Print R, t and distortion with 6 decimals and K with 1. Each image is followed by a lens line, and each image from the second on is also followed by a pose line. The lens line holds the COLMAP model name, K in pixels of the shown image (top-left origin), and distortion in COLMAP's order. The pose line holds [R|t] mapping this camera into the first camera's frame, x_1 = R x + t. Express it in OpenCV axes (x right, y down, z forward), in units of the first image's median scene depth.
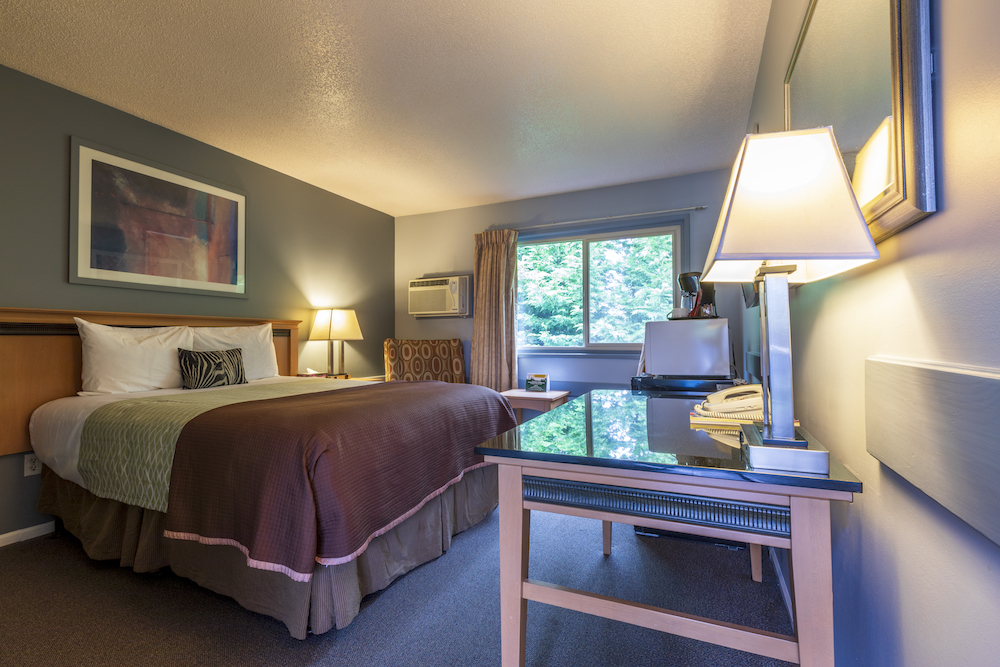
lens RADIAL K [[441.2, 0, 500.0], [0, 441.2, 333.5], [0, 0, 1]] dist [-0.002462, -0.000085]
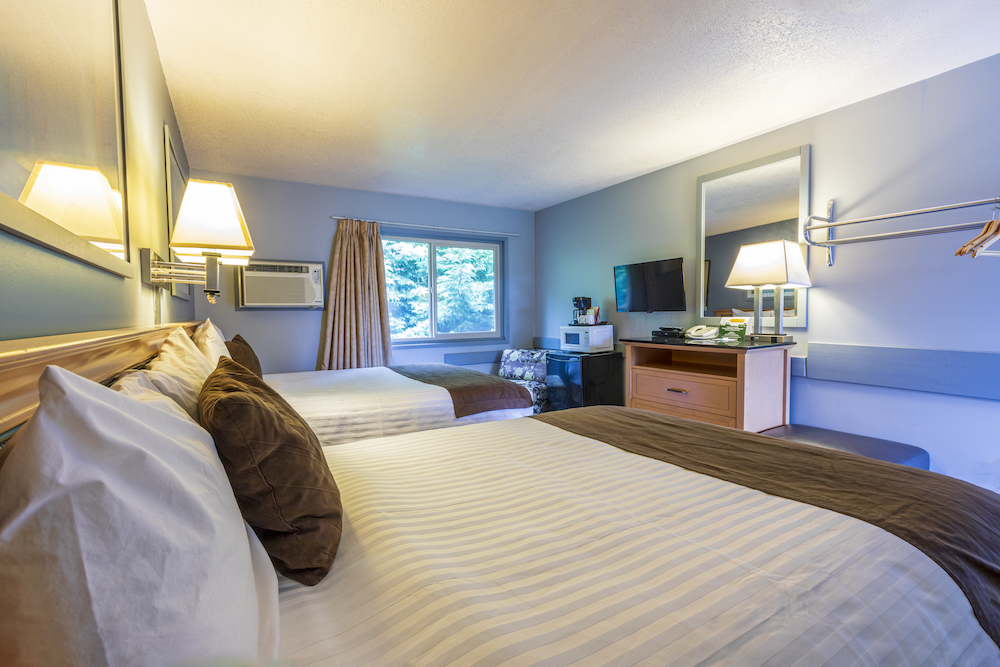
lens RADIAL K [[441.2, 0, 500.0], [0, 441.2, 333.5], [0, 0, 1]] dist [-0.002462, -0.000085]
pose [[0.555102, -0.041895, 0.830727, -0.660862], [-0.004940, 0.998547, 0.053659, -0.041599], [-0.831768, -0.033890, 0.554088, 0.211072]]
